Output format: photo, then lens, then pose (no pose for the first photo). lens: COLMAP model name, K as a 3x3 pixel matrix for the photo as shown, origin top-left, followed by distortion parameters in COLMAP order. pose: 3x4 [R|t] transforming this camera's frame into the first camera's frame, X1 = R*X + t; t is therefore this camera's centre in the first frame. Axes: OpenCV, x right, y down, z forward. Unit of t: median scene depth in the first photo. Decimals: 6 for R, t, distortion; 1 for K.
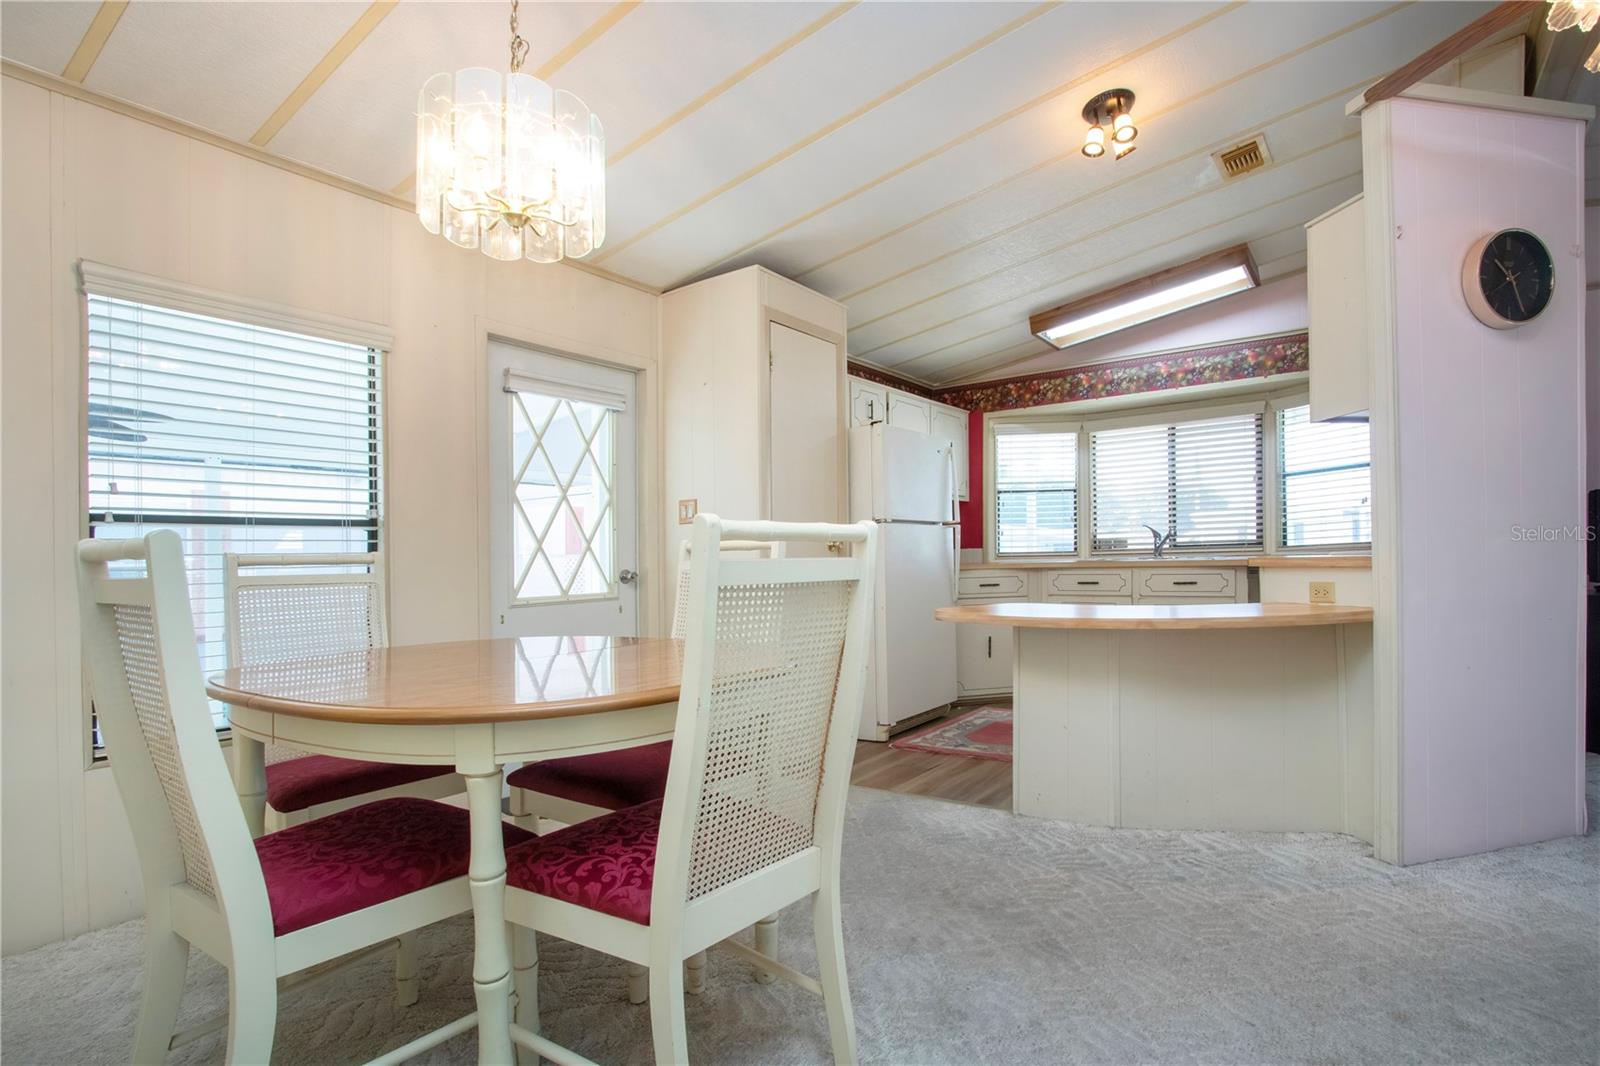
lens RADIAL K [[786.2, 0, 801.7], [0, 786.2, 515.4], [0, 0, 1]] dist [-0.000909, -0.000377]
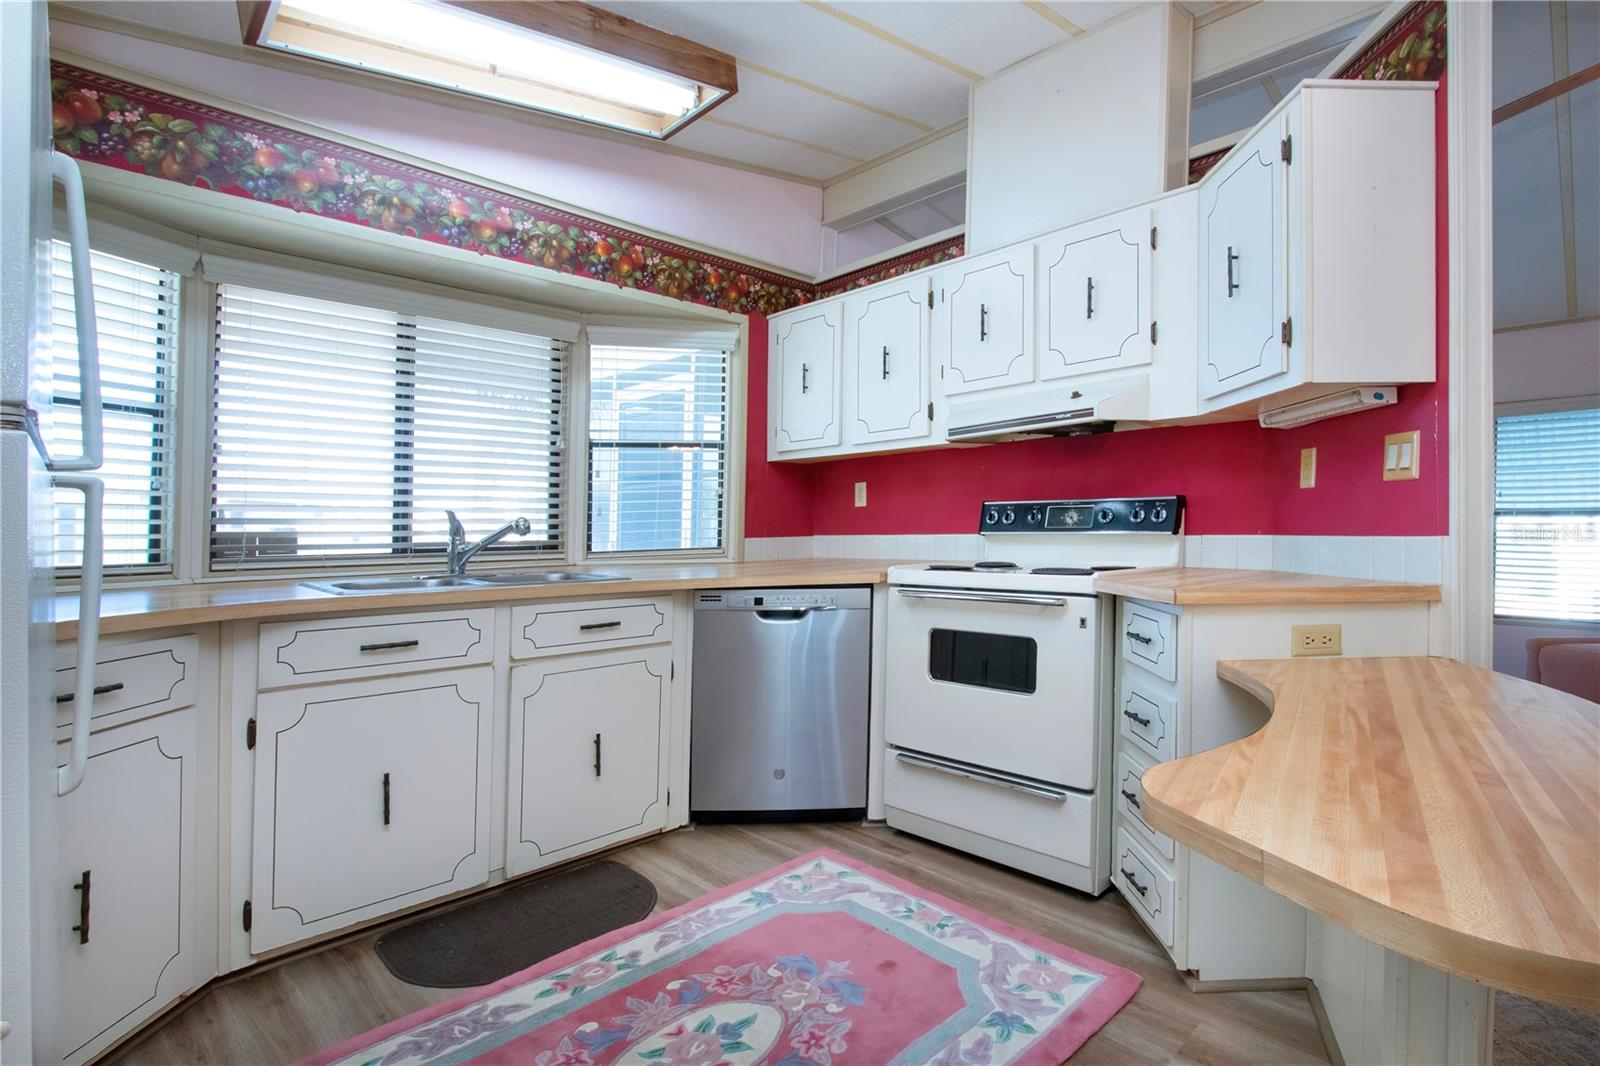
lens RADIAL K [[786.2, 0, 801.7], [0, 786.2, 515.4], [0, 0, 1]] dist [-0.000909, -0.000377]
pose [[0.117580, 0.031100, 0.992576, -0.015651], [-0.056140, 0.998119, -0.024623, 0.014292], [-0.991475, -0.052828, 0.119105, 0.715527]]
